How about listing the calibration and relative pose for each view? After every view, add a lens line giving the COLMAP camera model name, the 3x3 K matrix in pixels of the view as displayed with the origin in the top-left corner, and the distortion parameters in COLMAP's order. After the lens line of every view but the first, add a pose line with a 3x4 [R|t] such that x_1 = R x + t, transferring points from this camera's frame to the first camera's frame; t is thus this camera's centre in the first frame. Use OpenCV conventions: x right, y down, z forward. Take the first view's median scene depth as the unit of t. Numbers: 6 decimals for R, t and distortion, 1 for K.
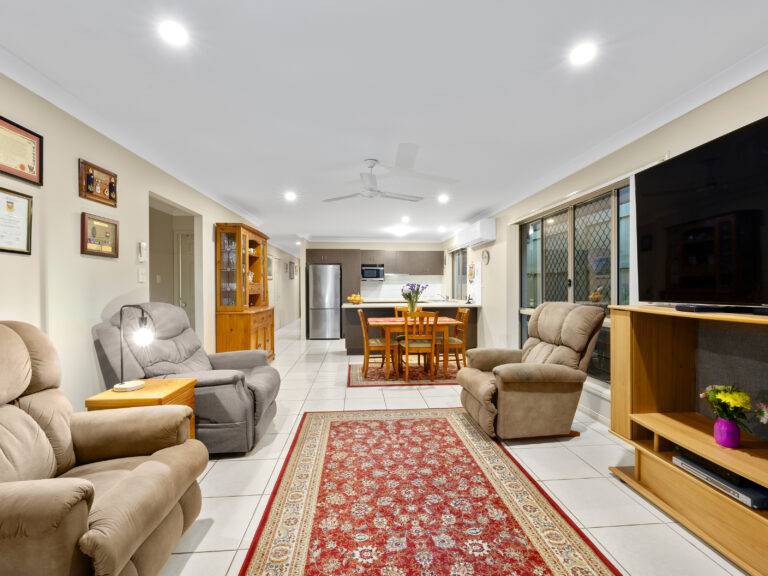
lens RADIAL K [[343.1, 0, 384.0], [0, 343.1, 288.0], [0, 0, 1]] dist [0.002396, 0.000239]
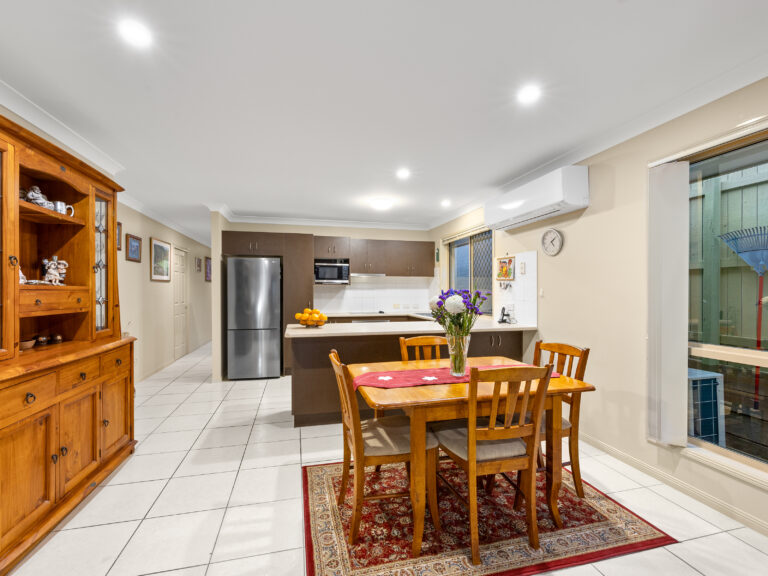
lens RADIAL K [[348.5, 0, 383.6], [0, 348.5, 291.4], [0, 0, 1]] dist [-0.000147, -0.000118]
pose [[0.986360, 0.002014, 0.164589, -0.047501], [-0.001412, 0.999992, -0.003773, -0.004672], [-0.164596, 0.003490, 0.986355, 0.346979]]
